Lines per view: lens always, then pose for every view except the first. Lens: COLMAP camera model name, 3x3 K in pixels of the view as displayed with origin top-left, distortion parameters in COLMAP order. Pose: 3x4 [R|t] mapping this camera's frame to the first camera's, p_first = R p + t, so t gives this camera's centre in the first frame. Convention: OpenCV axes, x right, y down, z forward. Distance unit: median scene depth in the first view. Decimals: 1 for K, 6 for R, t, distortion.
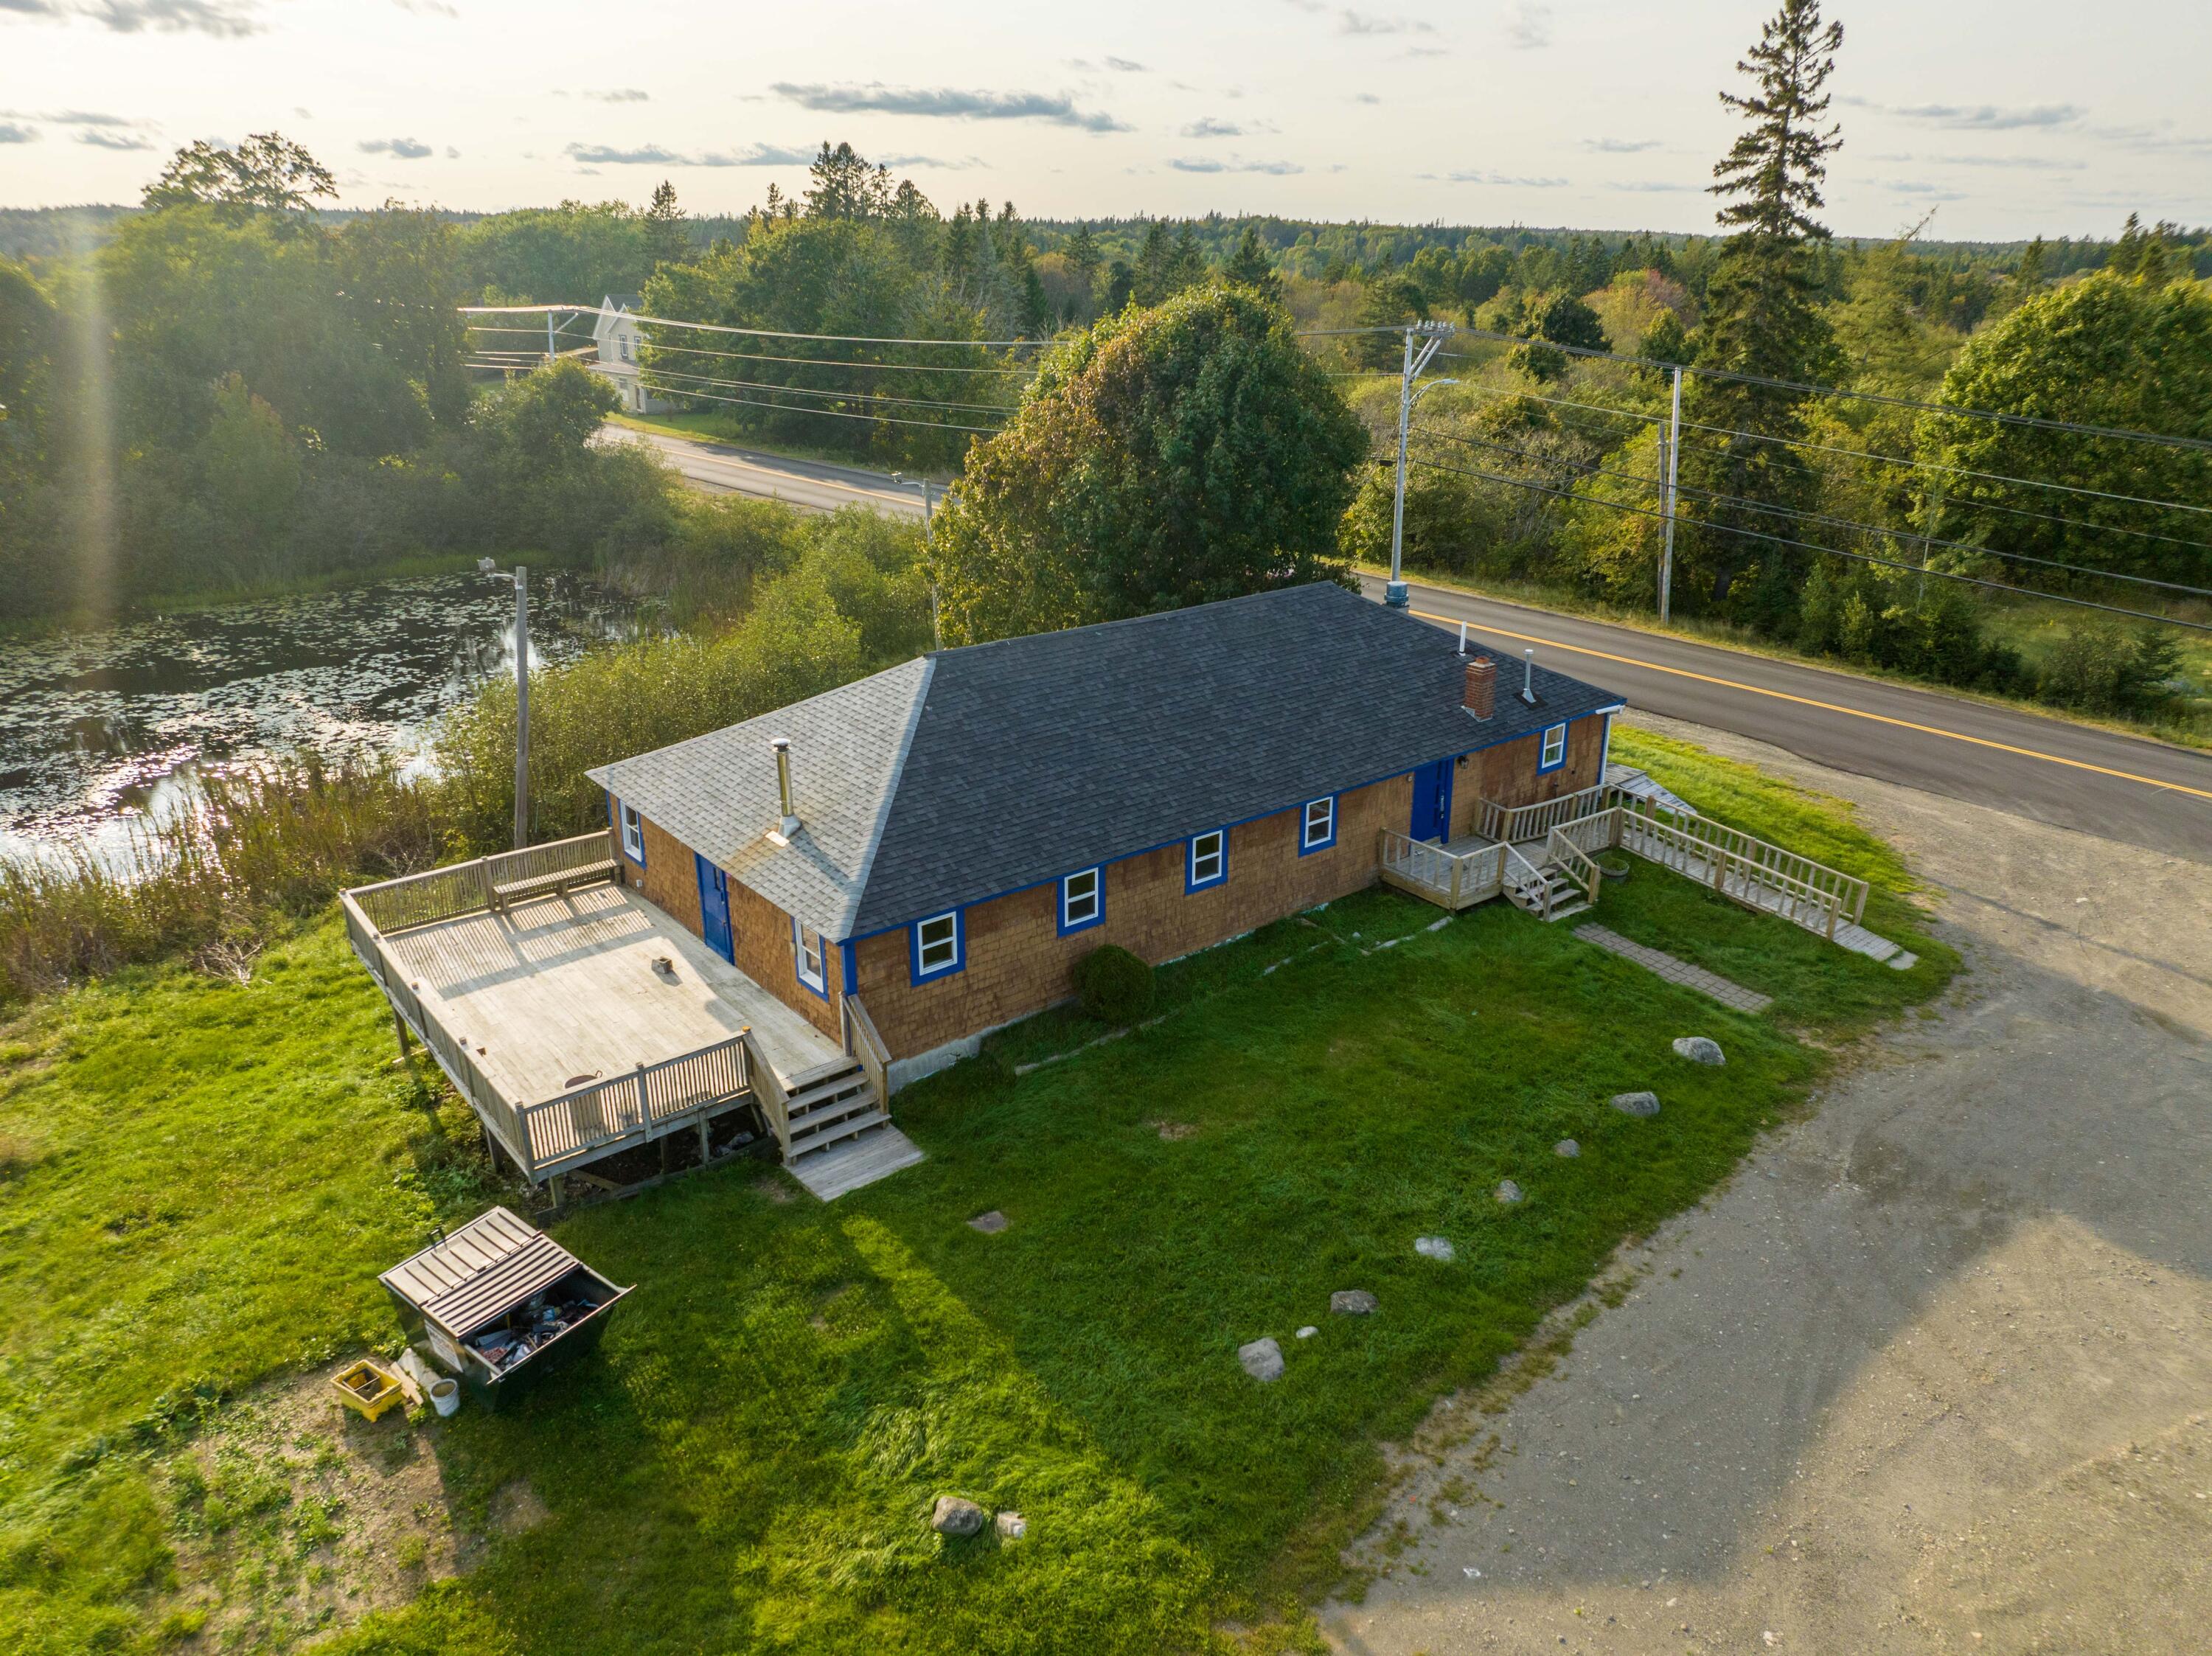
lens RADIAL K [[1556.6, 0, 1105.9], [0, 1556.6, 826.9], [0, 0, 1]] dist [-0.049805, 0.016023]
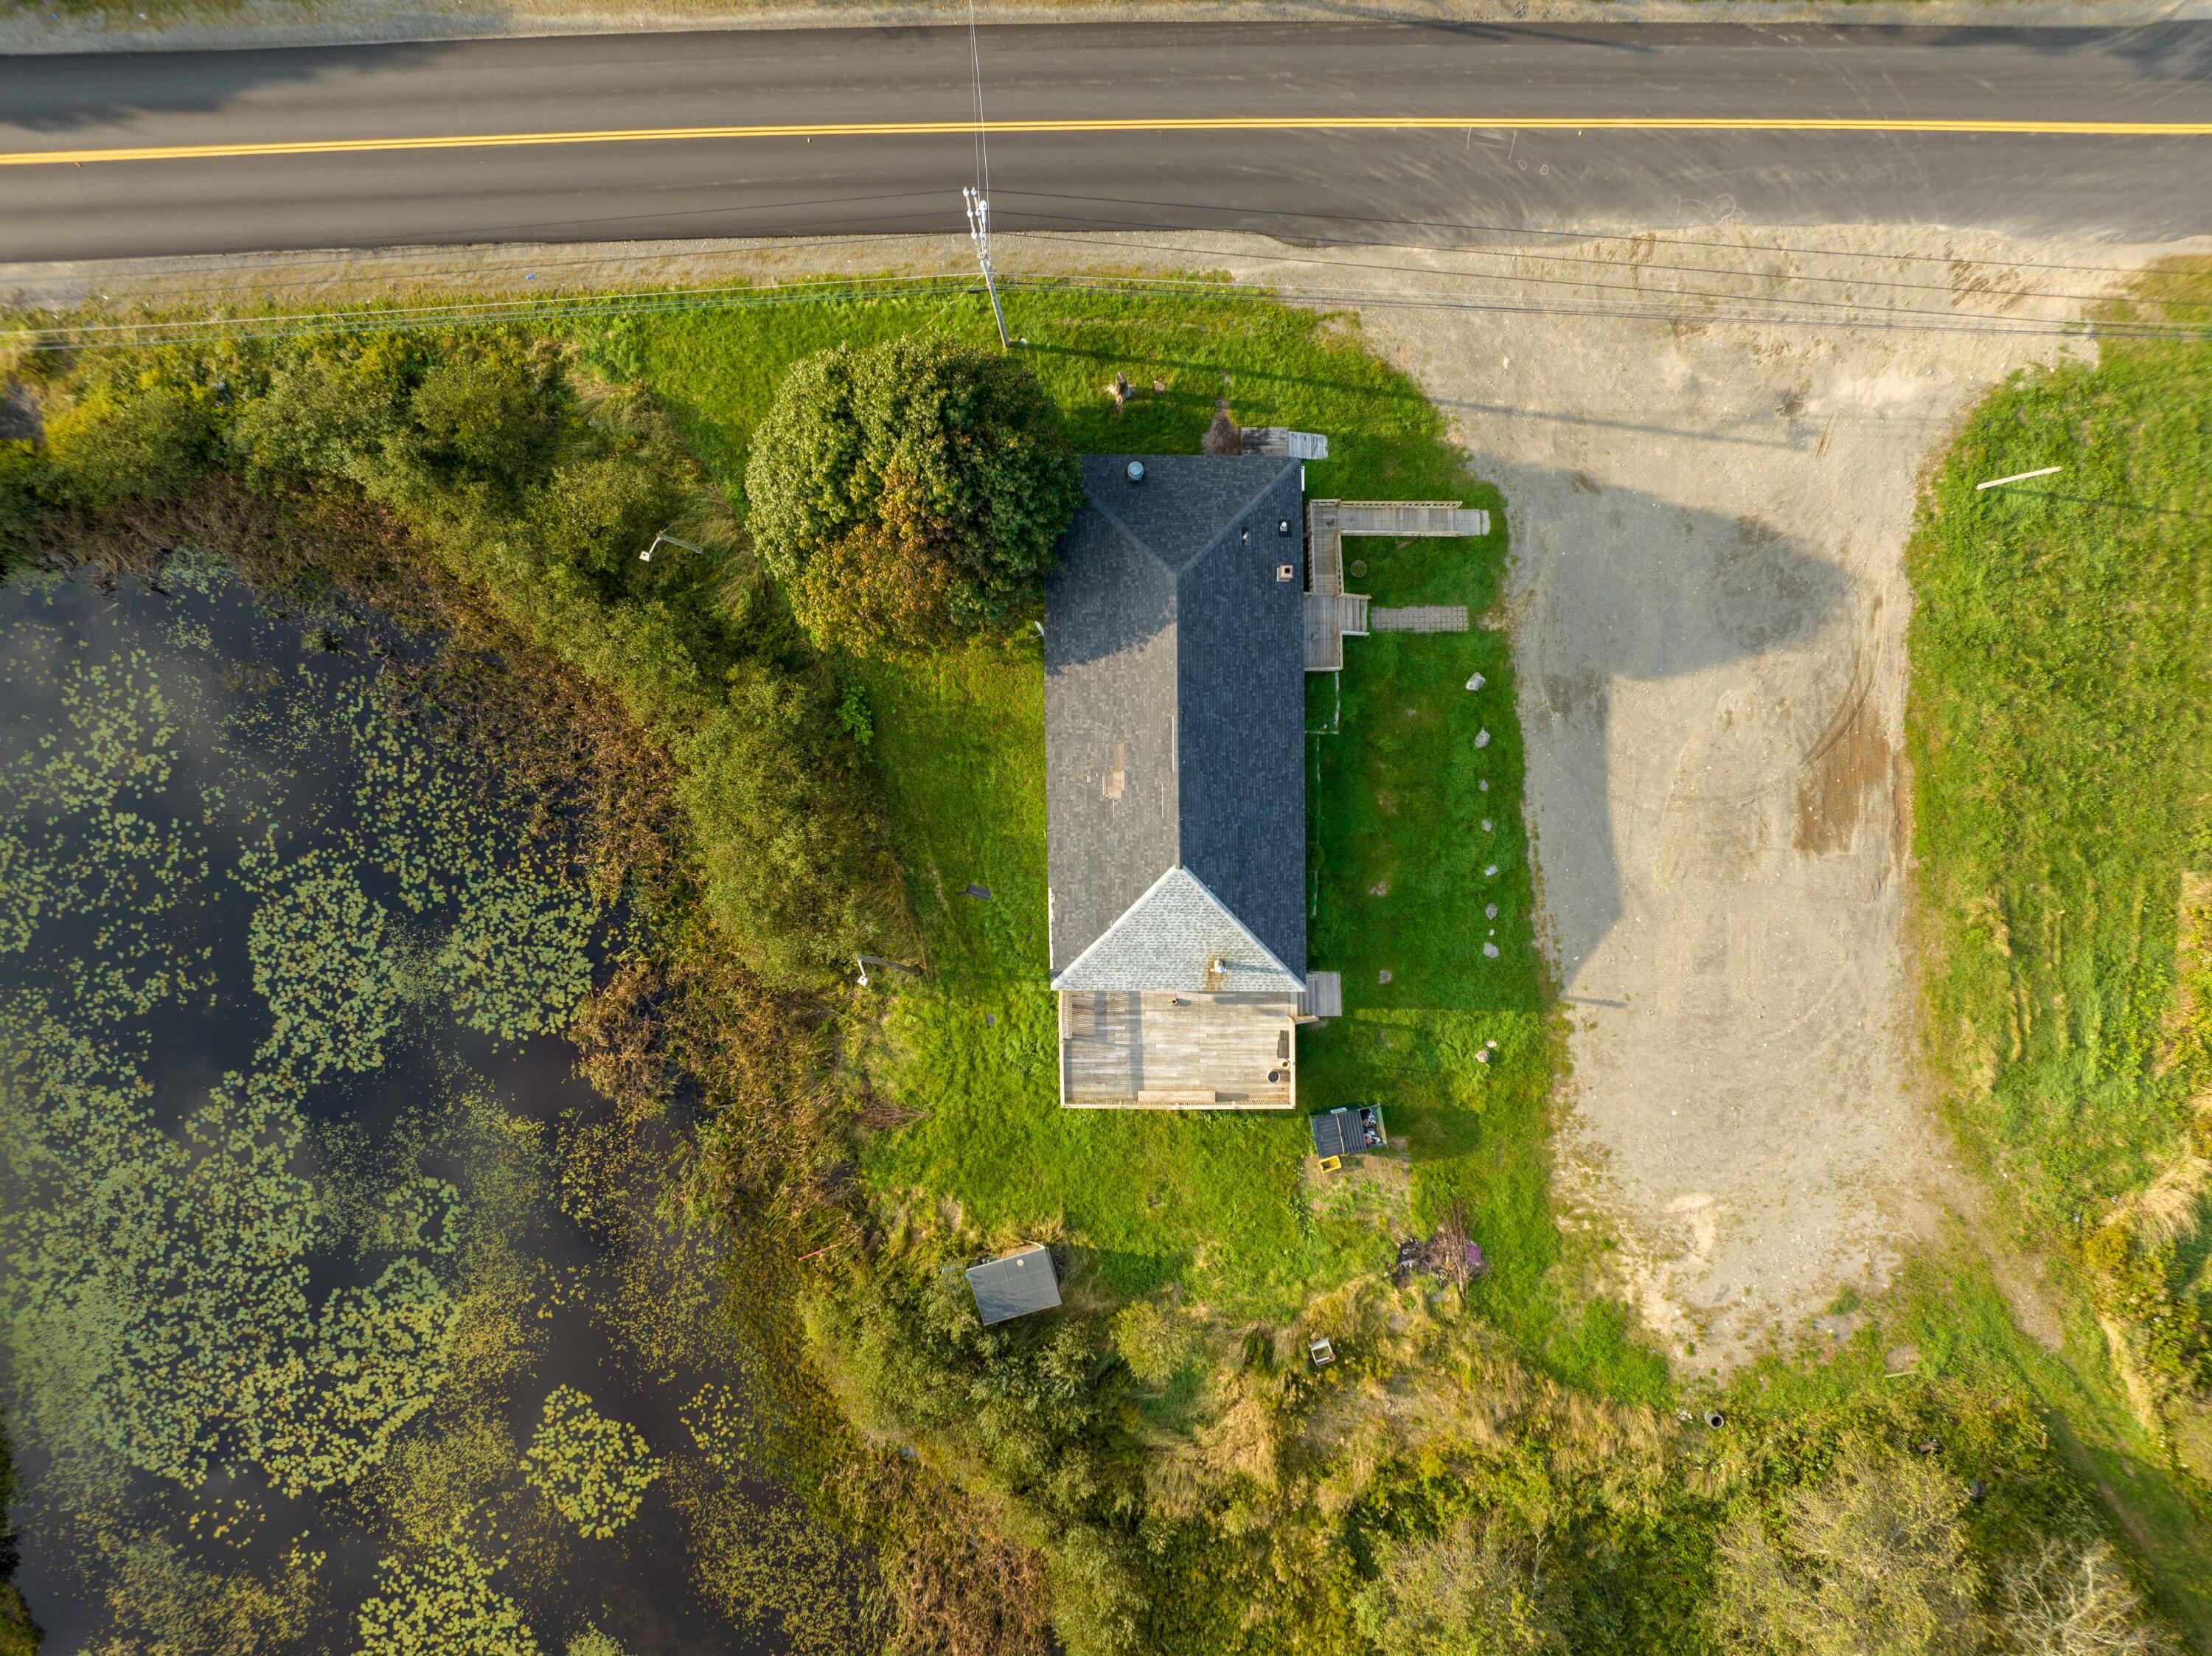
lens RADIAL K [[1556.6, 0, 1100.9], [0, 1556.6, 818.5], [0, 0, 1]] dist [-0.049805, 0.016023]
pose [[0.627140, -0.778651, -0.019959, -0.098725], [0.281847, 0.202968, 0.937745, -2.227379], [-0.726125, -0.593722, 0.346750, 0.454768]]
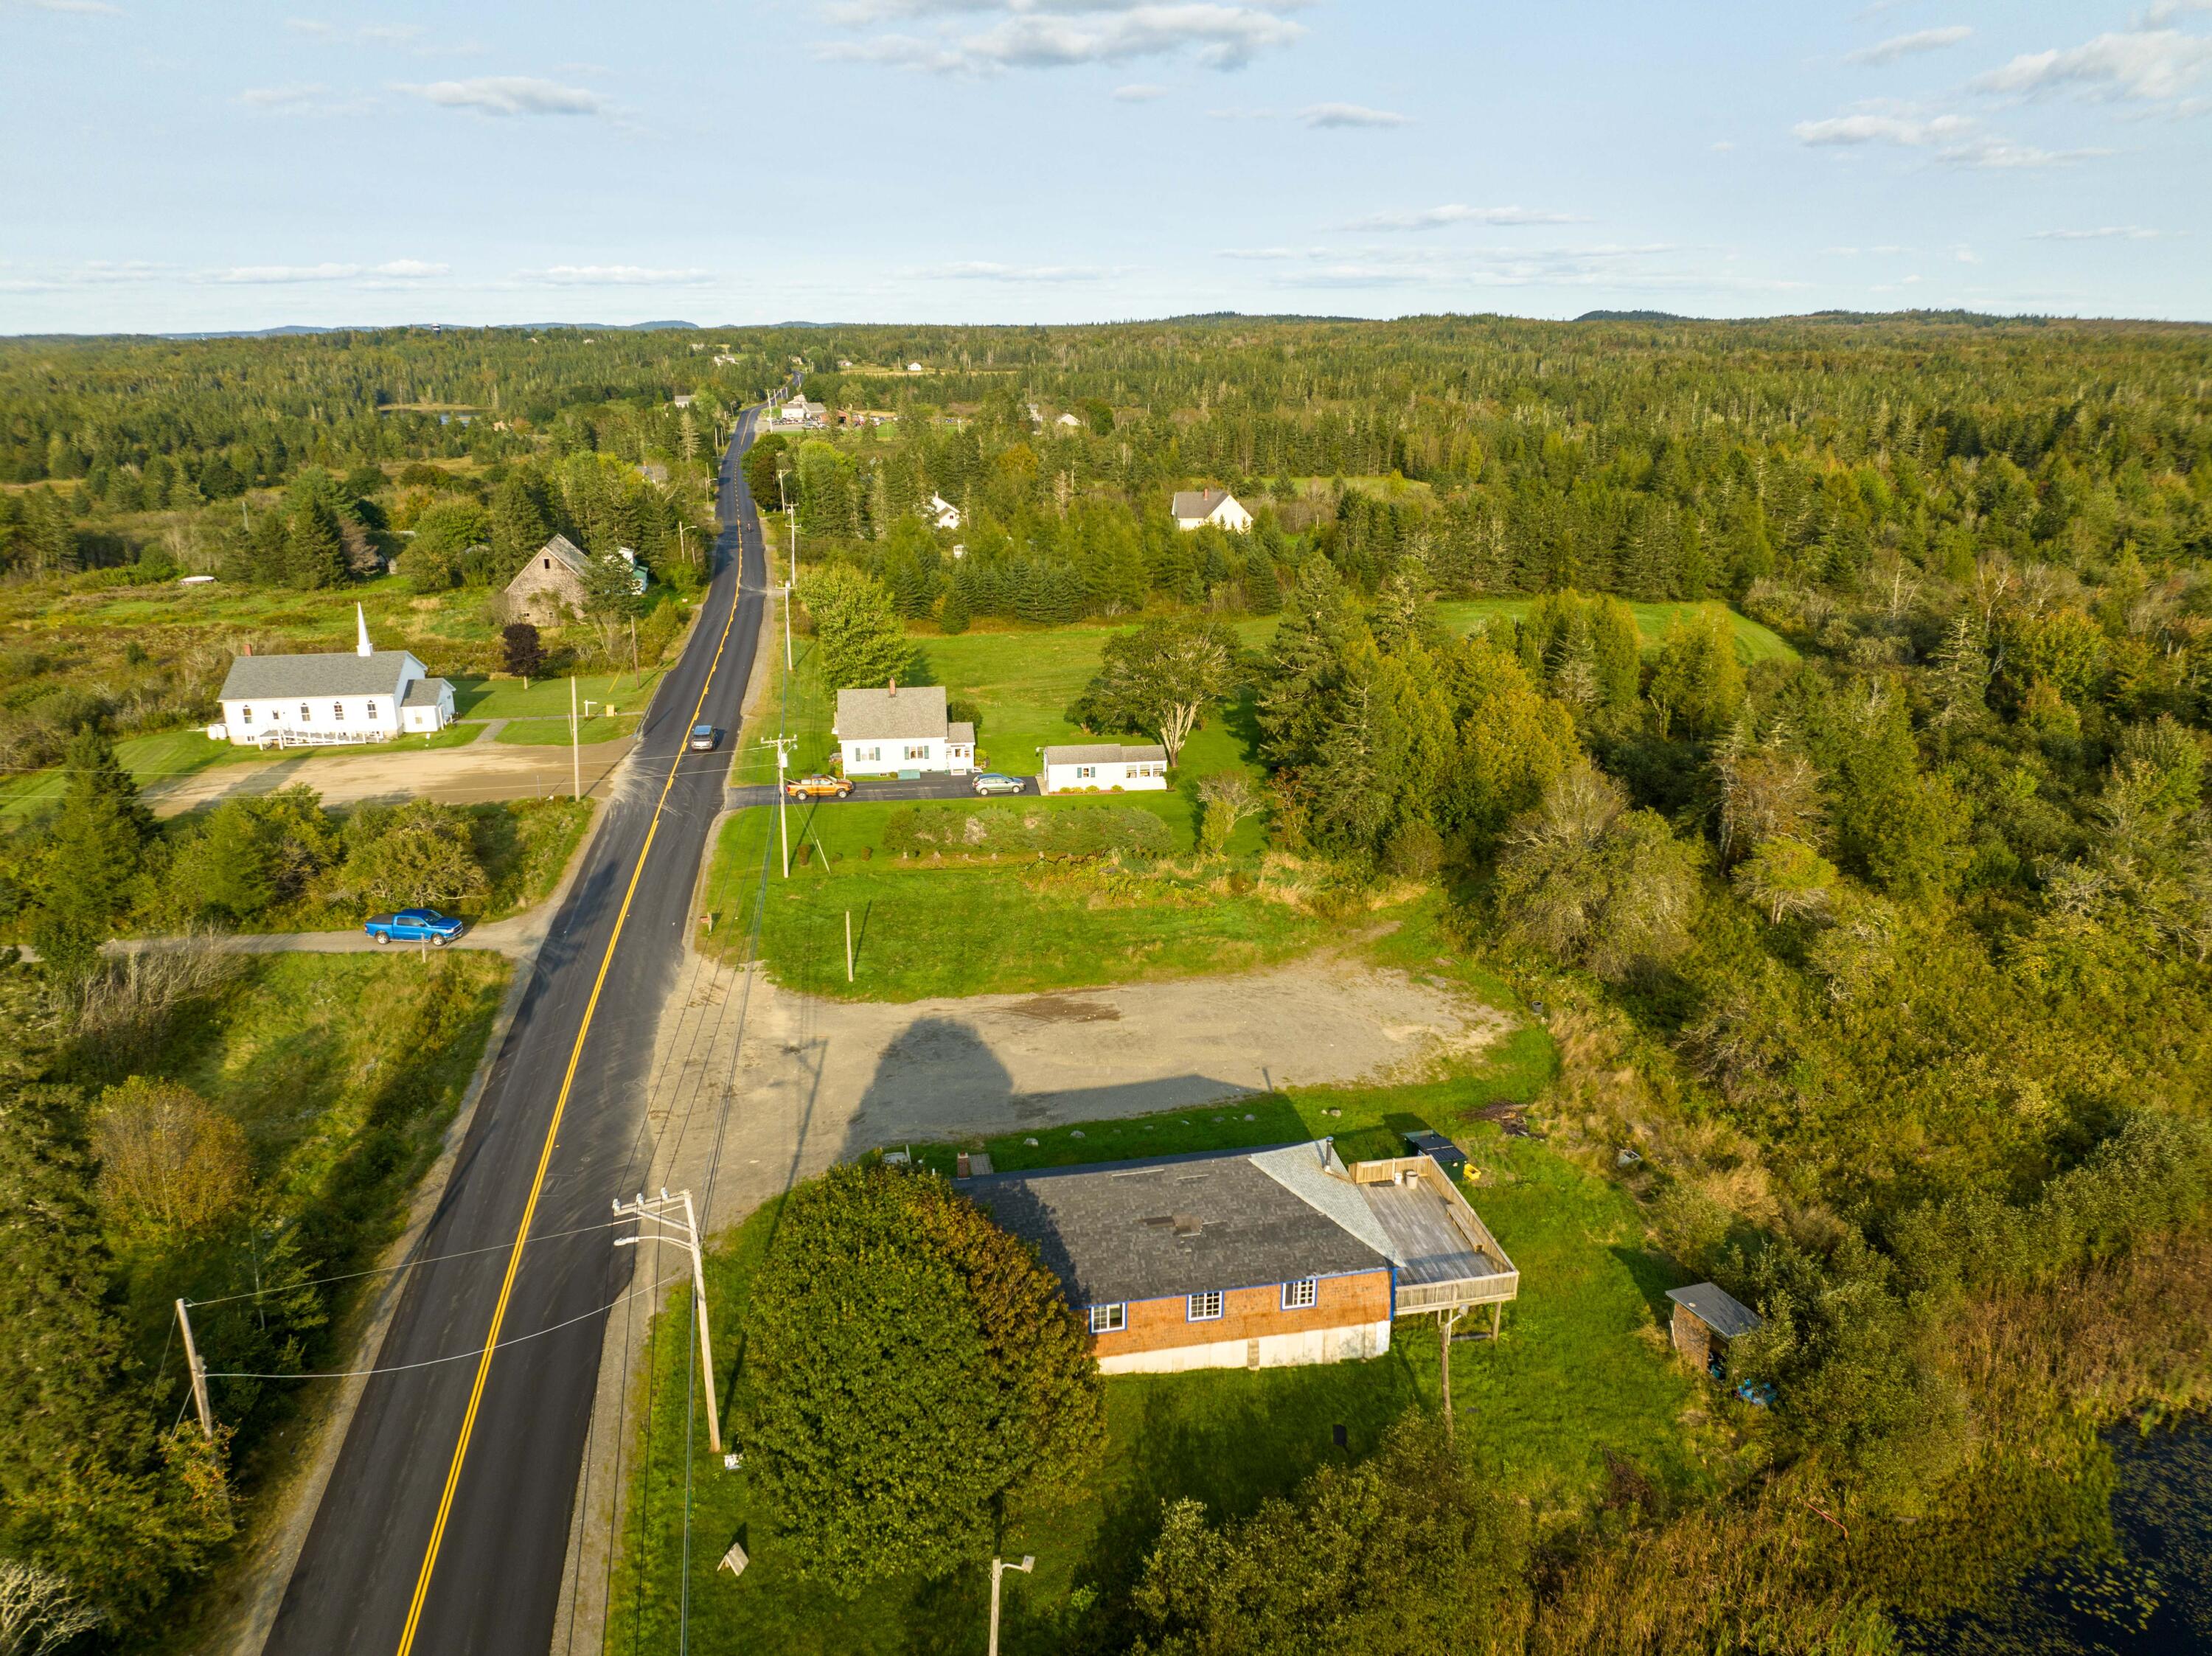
lens RADIAL K [[1556.6, 0, 1094.0], [0, 1556.6, 818.4], [0, 0, 1]] dist [-0.049805, 0.016023]
pose [[-0.874556, -0.141464, 0.463832, -0.944485], [0.178712, 0.795155, 0.579475, -1.940714], [-0.450793, 0.589675, -0.670126, 2.486023]]
